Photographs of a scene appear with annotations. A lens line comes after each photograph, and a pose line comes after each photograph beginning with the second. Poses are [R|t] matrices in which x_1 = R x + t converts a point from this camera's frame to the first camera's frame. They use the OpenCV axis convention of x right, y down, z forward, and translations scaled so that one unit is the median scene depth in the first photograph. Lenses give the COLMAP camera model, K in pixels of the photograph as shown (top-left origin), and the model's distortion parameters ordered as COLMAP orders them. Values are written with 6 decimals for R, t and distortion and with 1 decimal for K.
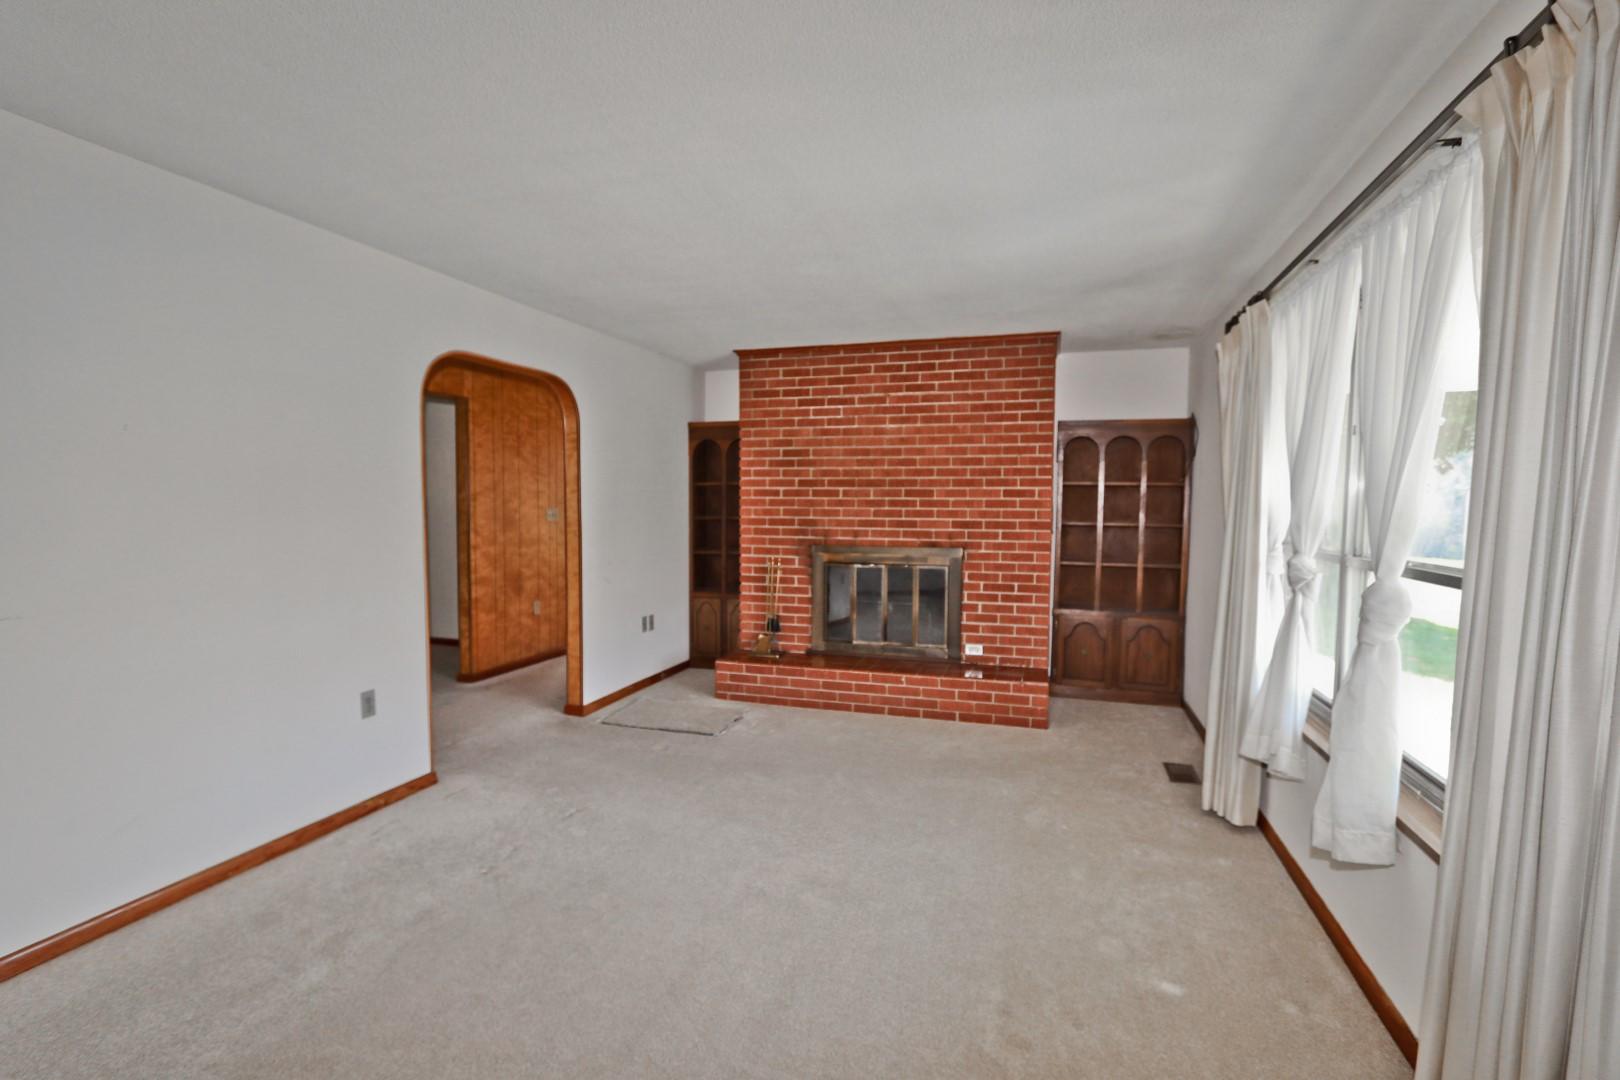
lens RADIAL K [[781.6, 0, 809.9], [0, 781.6, 540.5], [0, 0, 1]] dist [-0.008583, 0.000927]
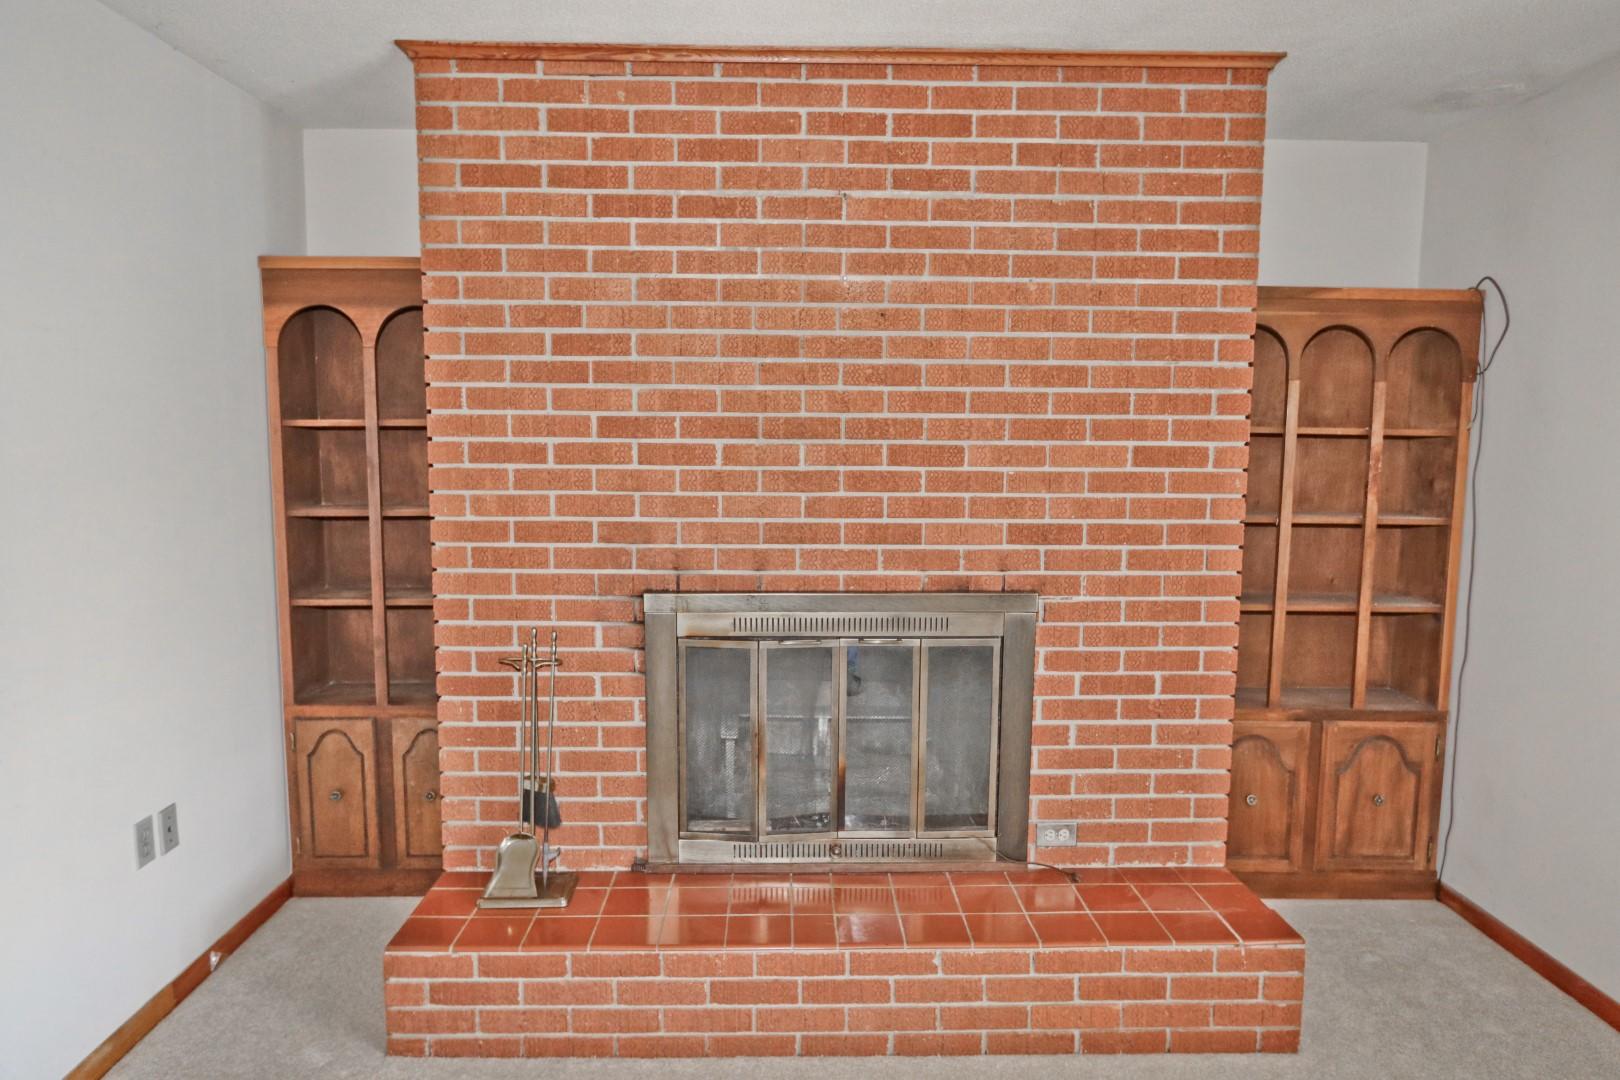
lens RADIAL K [[1049.7, 0, 809.7], [0, 1049.7, 541.1], [0, 0, 1]] dist [-0.005857, 0.001592]
pose [[0.945839, -0.034099, 0.322841, -0.086864], [0.014924, 0.997984, 0.061687, -0.050829], [-0.324293, -0.053528, 0.944441, 0.518907]]
